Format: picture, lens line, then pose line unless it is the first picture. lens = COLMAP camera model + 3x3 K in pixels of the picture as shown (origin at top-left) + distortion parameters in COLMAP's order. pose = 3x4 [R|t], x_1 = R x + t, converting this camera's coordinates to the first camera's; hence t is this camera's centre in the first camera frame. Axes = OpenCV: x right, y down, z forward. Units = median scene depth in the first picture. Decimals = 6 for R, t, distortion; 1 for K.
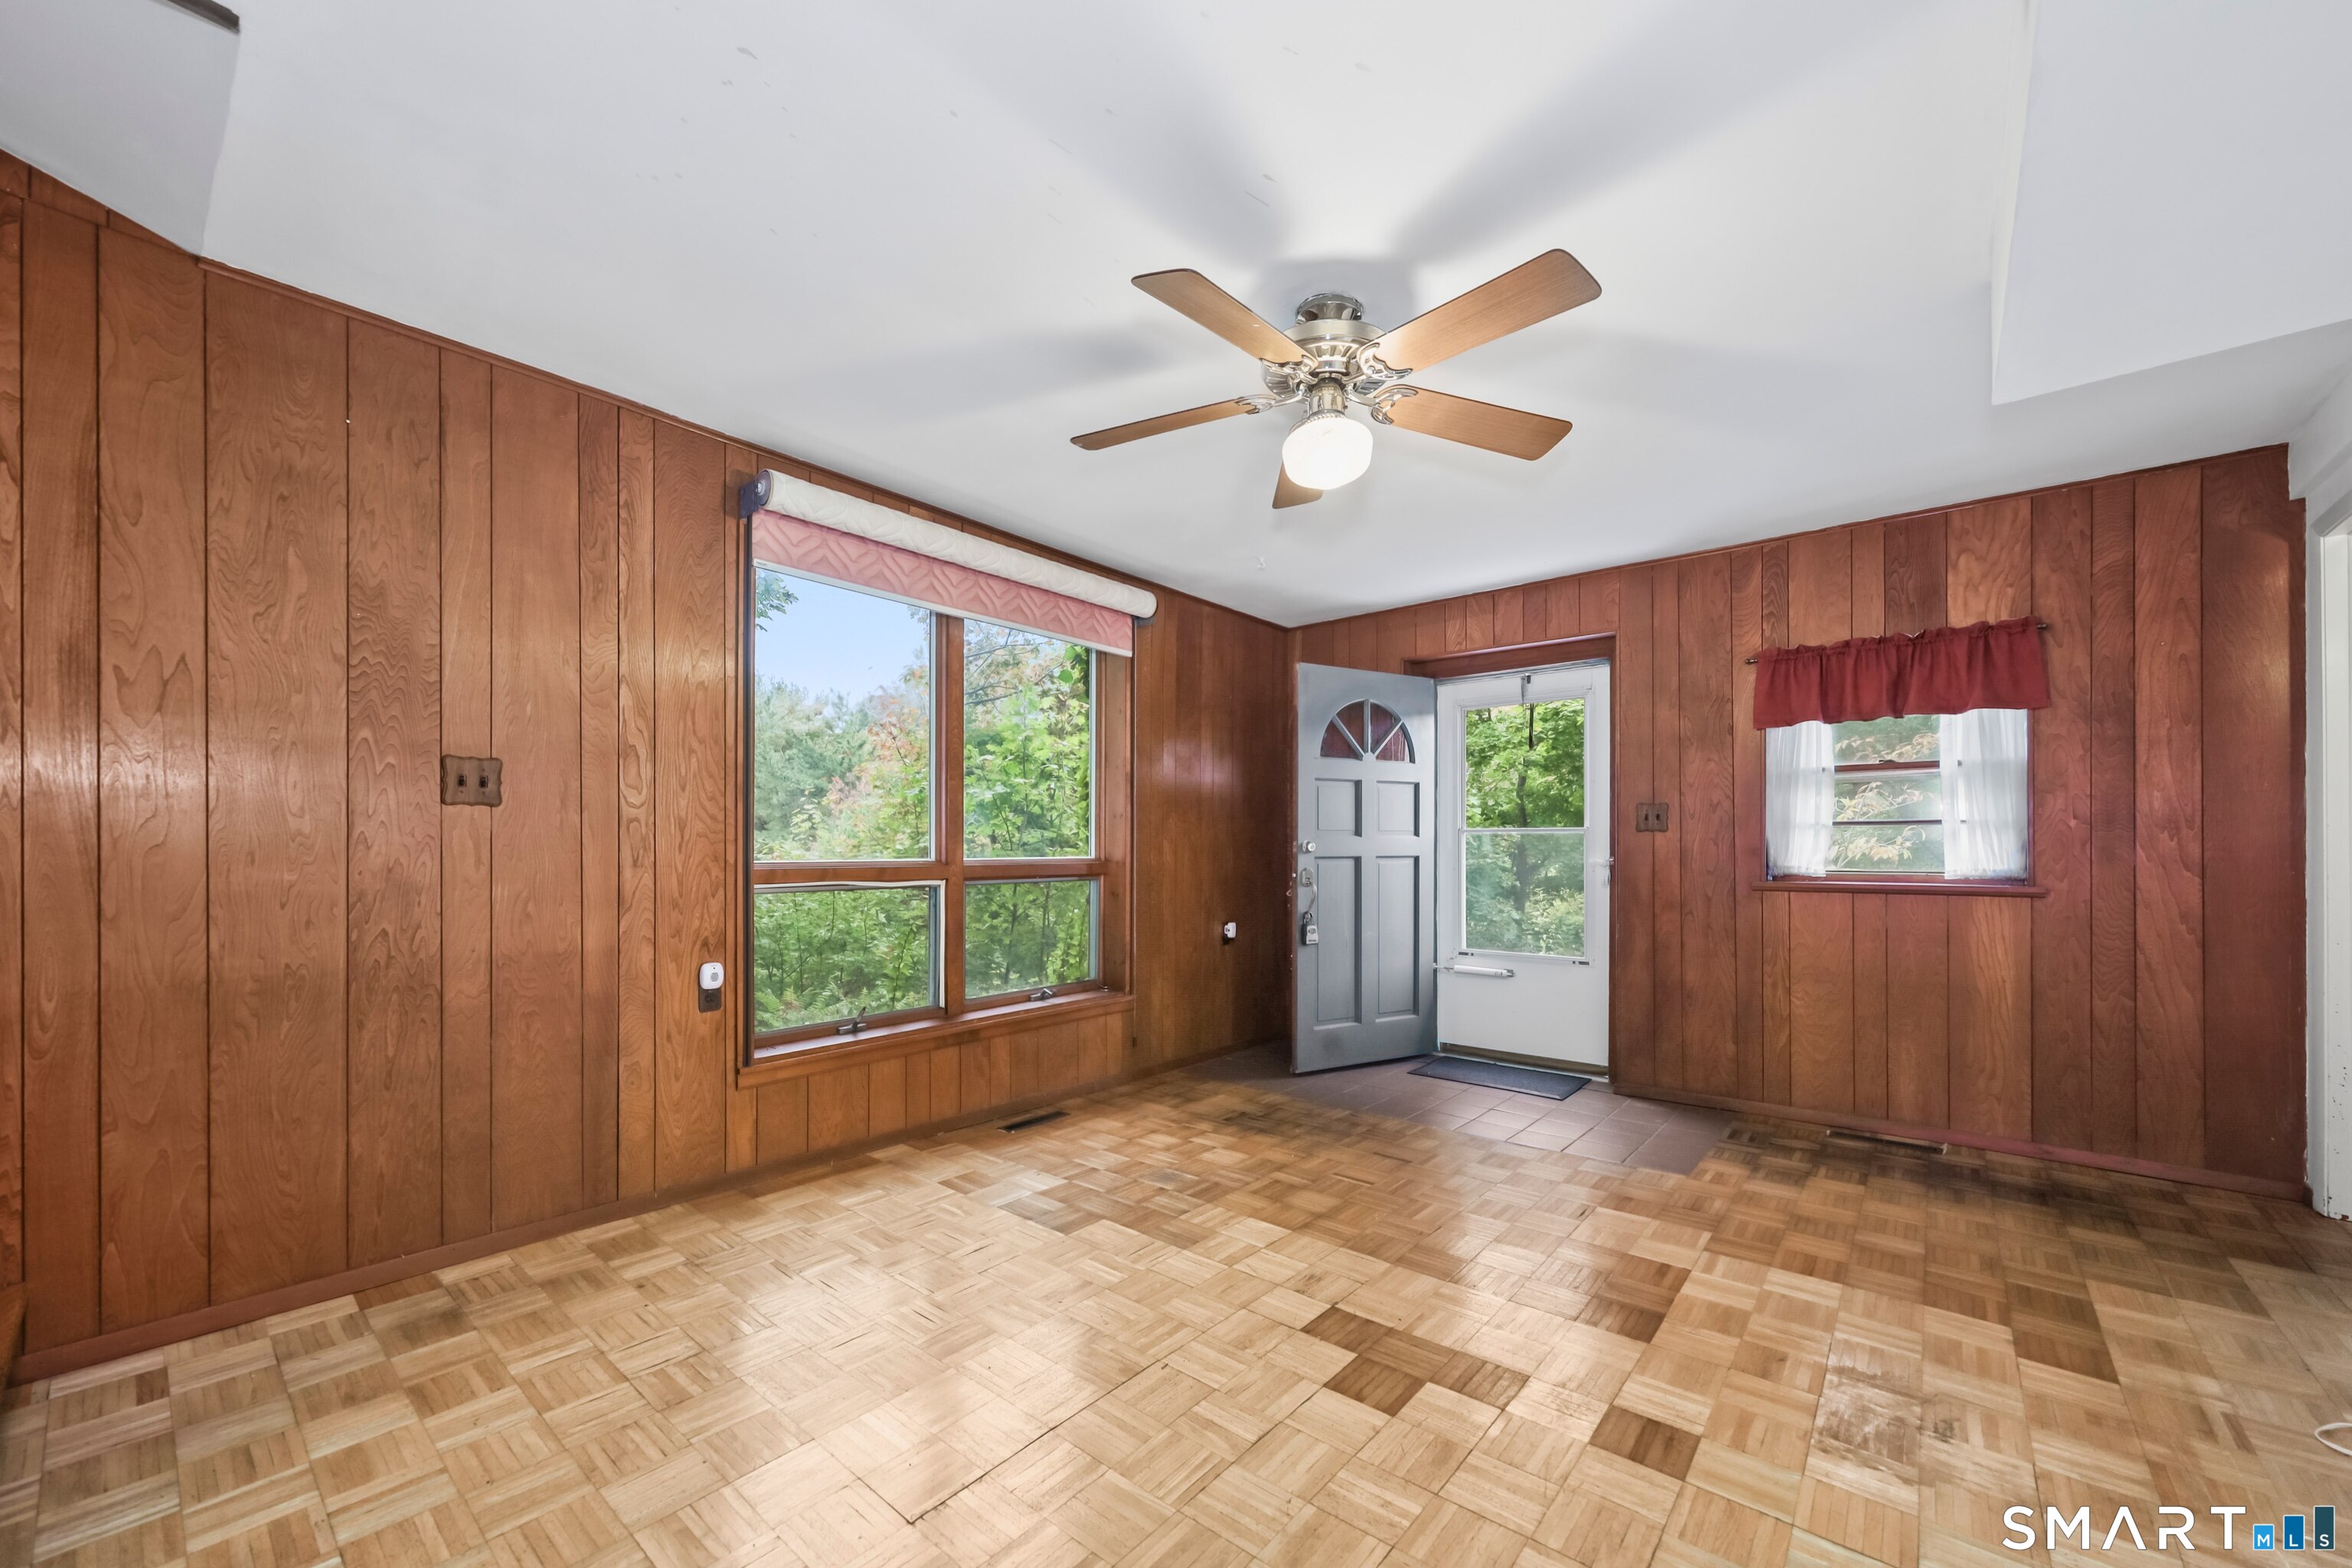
lens RADIAL K [[912.8, 0, 1156.9], [0, 912.8, 844.7], [0, 0, 1]] dist [0.001687, 0.000240]
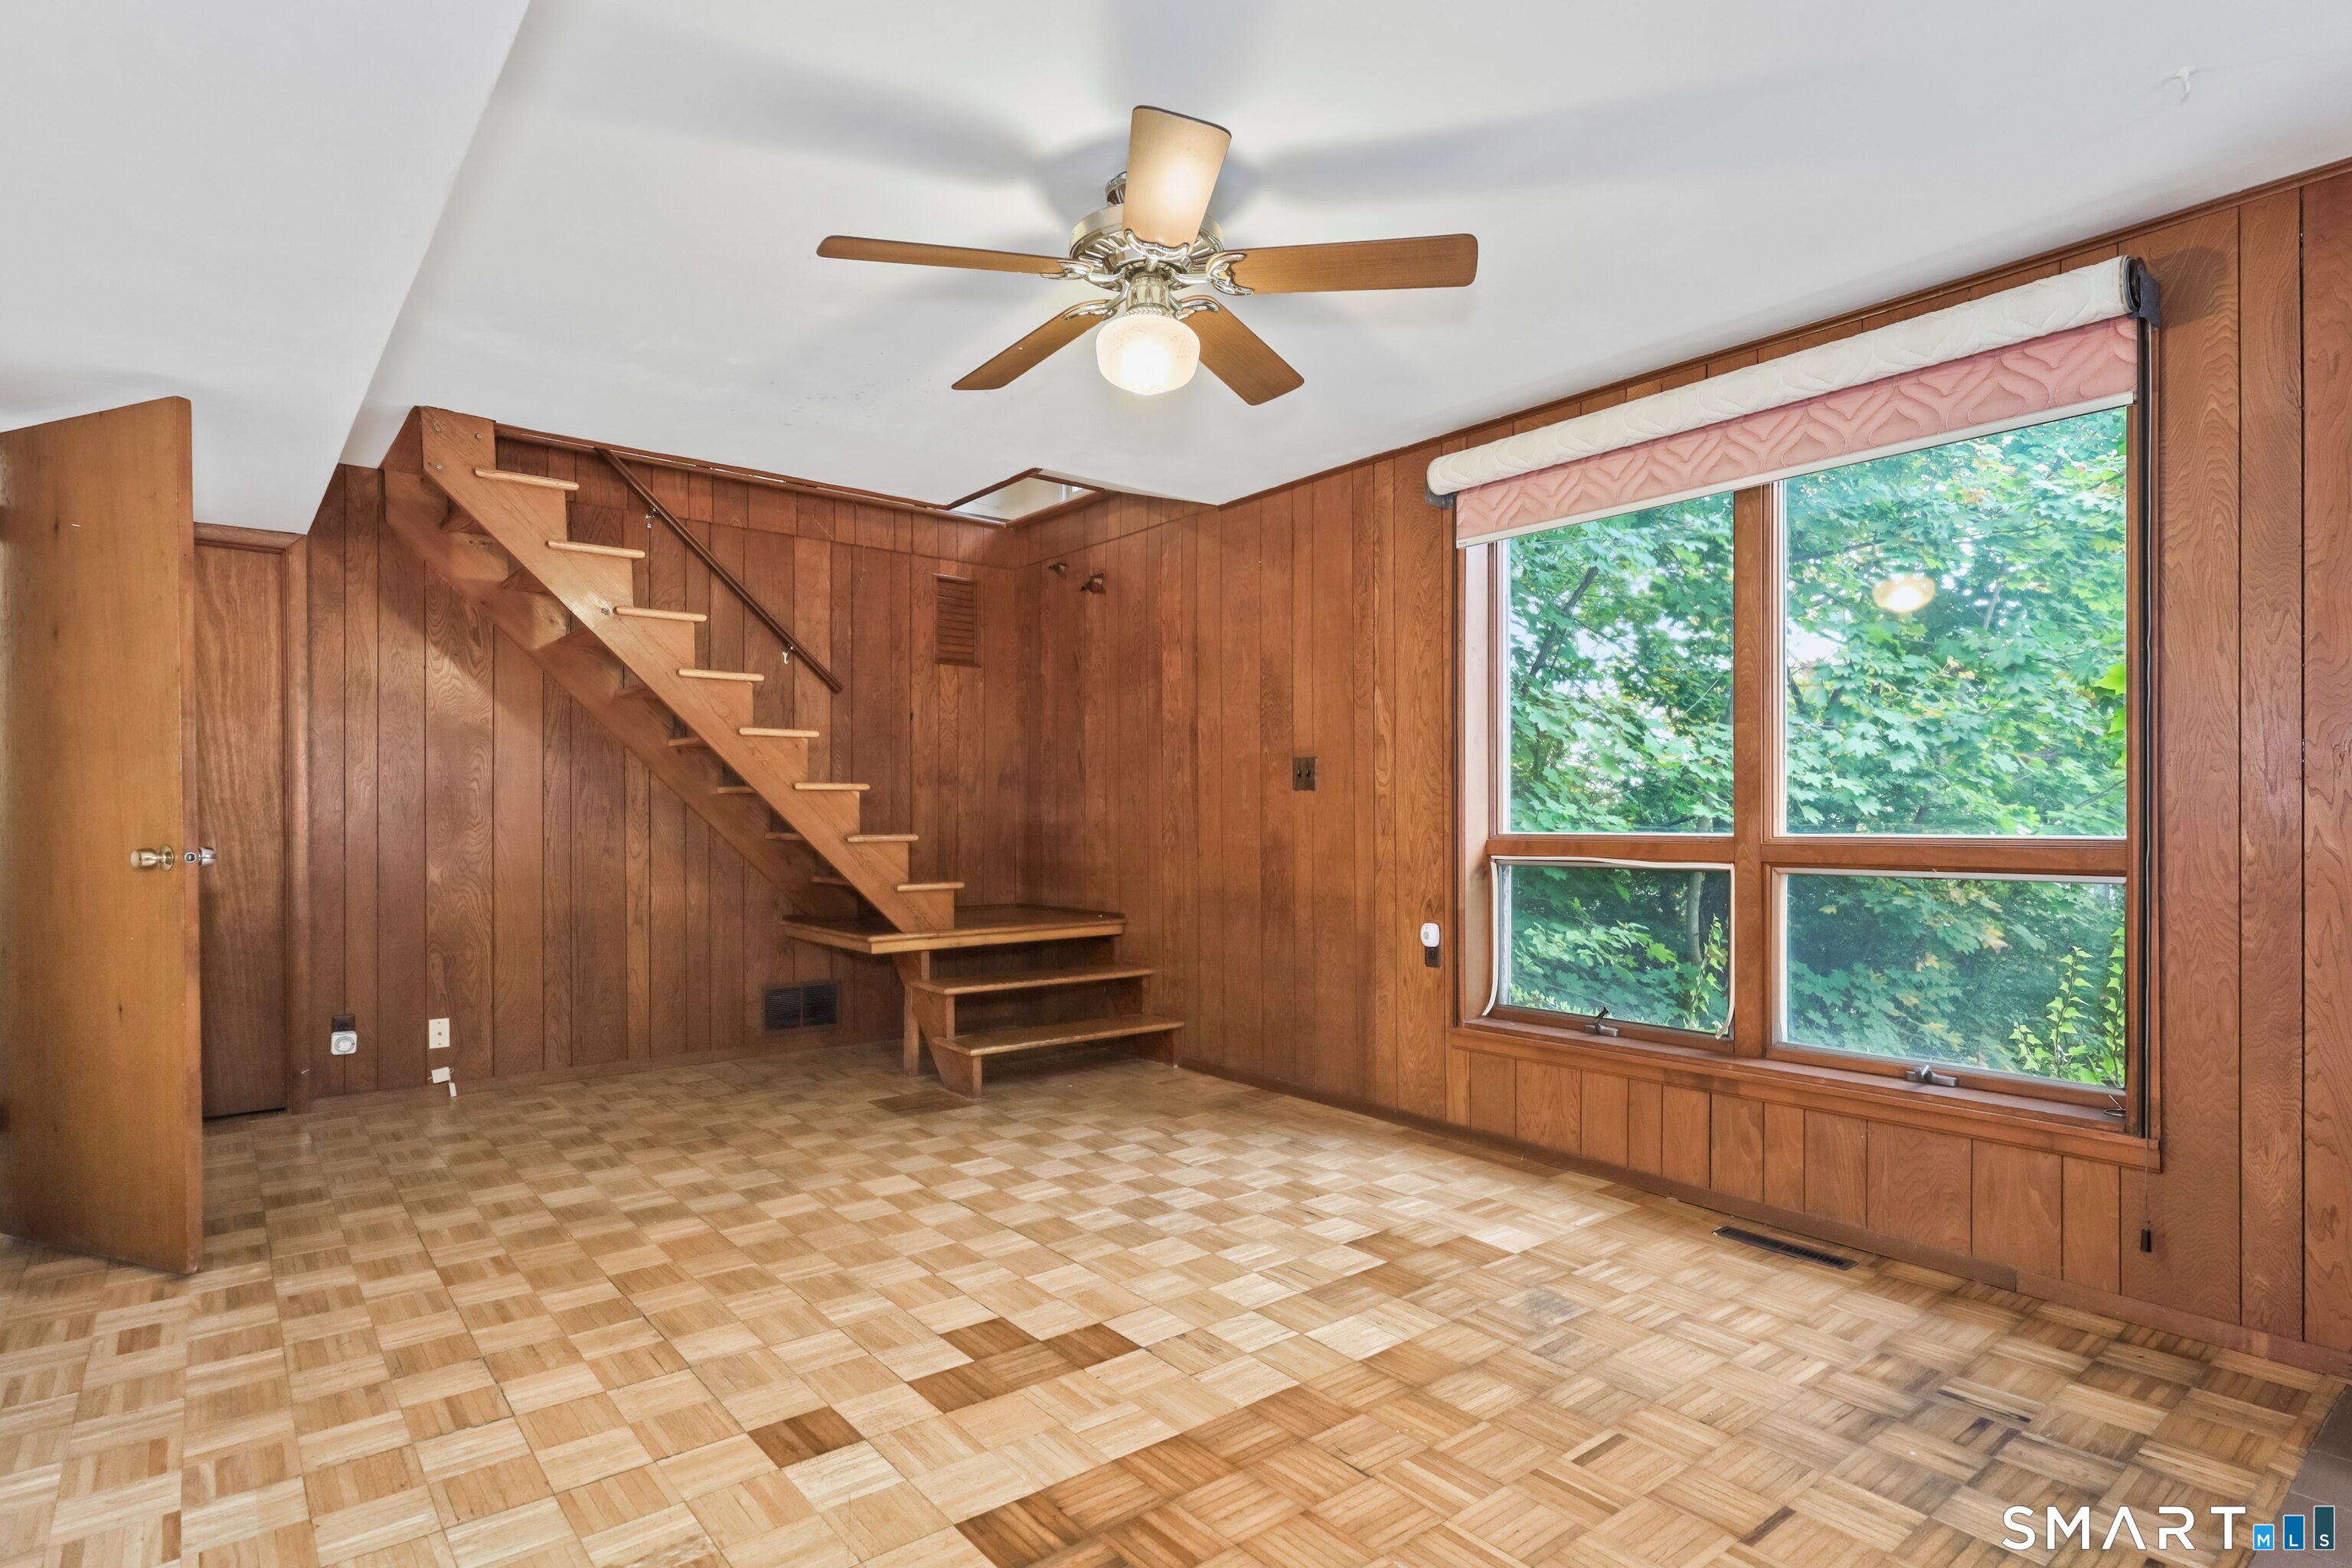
lens RADIAL K [[1187.3, 0, 1138.7], [0, 1187.3, 827.3], [0, 0, 1]] dist [-0.002479, -0.000053]
pose [[-0.193051, 0.001304, -0.981188, 0.811766], [0.000553, 0.999999, 0.001221, 0.009596], [0.981189, -0.000307, -0.193052, 0.764796]]
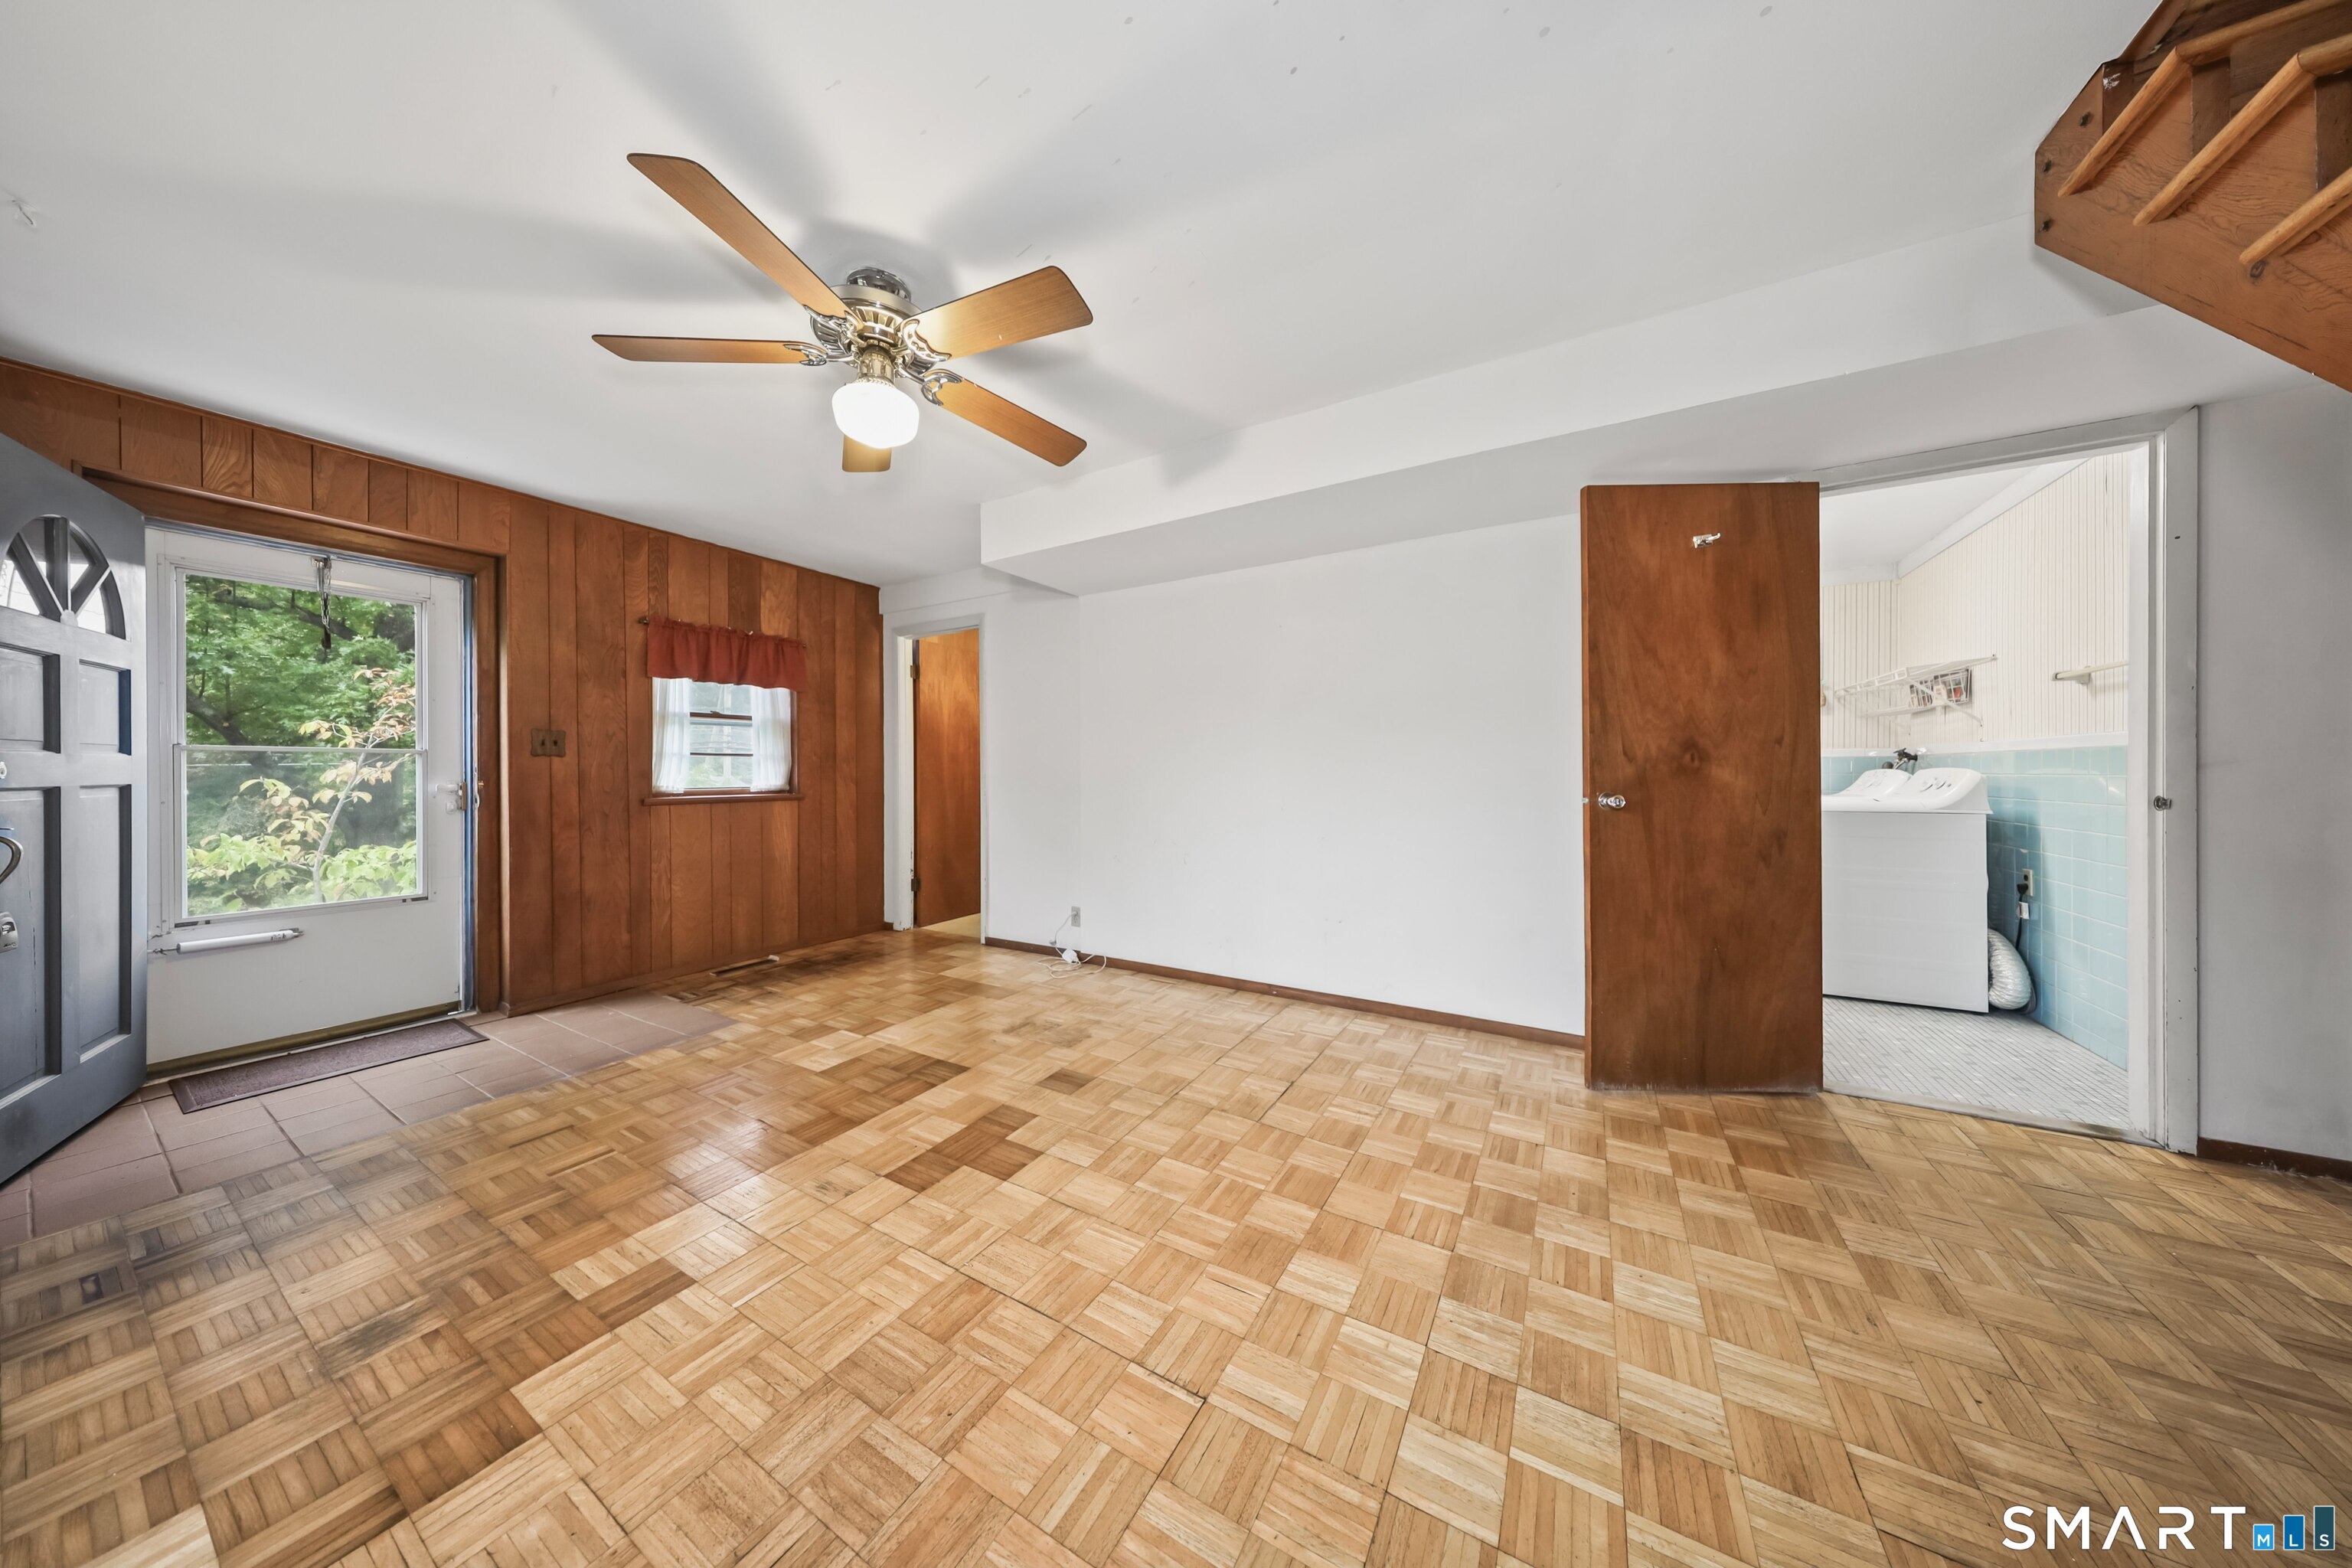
lens RADIAL K [[700.1, 0, 1171.6], [0, 700.1, 773.6], [0, 0, 1]] dist [0.002769, 0.000064]
pose [[-0.177081, -0.004012, 0.984188, -0.456730], [-0.002295, 0.999991, 0.003663, 0.001360], [-0.984194, -0.001610, -0.177089, 0.506541]]
